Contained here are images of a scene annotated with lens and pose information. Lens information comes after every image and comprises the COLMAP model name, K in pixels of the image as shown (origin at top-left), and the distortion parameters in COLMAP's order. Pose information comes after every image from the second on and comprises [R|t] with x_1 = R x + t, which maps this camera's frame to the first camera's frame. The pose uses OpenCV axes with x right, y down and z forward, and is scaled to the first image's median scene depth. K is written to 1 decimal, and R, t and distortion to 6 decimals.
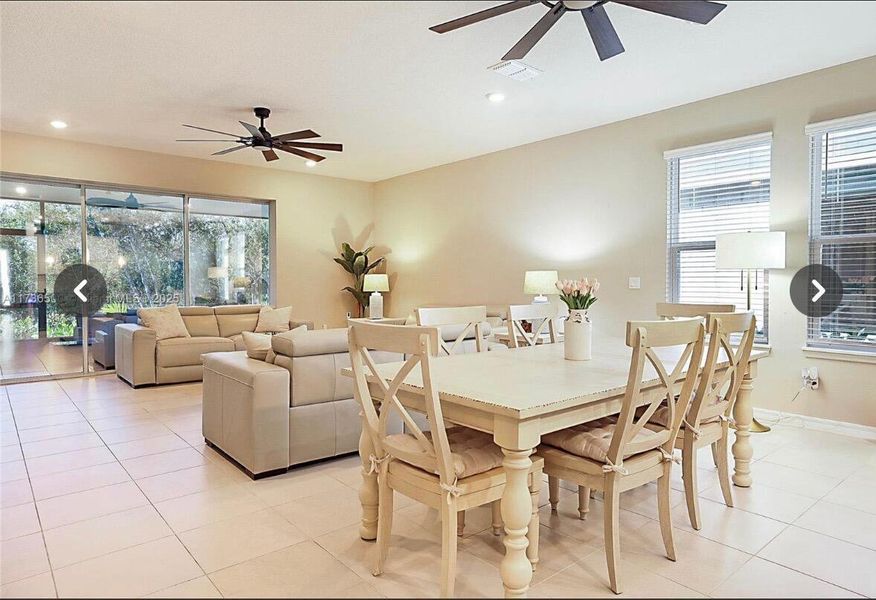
lens RADIAL K [[550.6, 0, 447.2], [0, 550.6, 298.0], [0, 0, 1]] dist [0.001504, 0.000942]
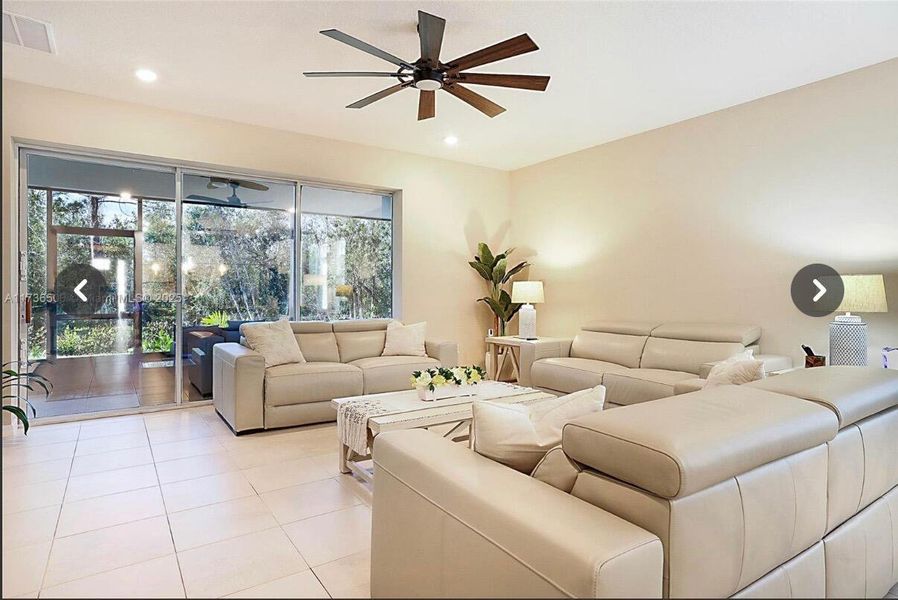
lens RADIAL K [[495.7, 0, 447.4], [0, 495.7, 298.9], [0, 0, 1]] dist [-0.031039, -0.000376]
pose [[0.994448, 0.006883, -0.105008, -0.168017], [-0.008319, 0.999878, -0.013244, -0.007947], [0.104904, 0.014044, 0.994383, 0.285574]]
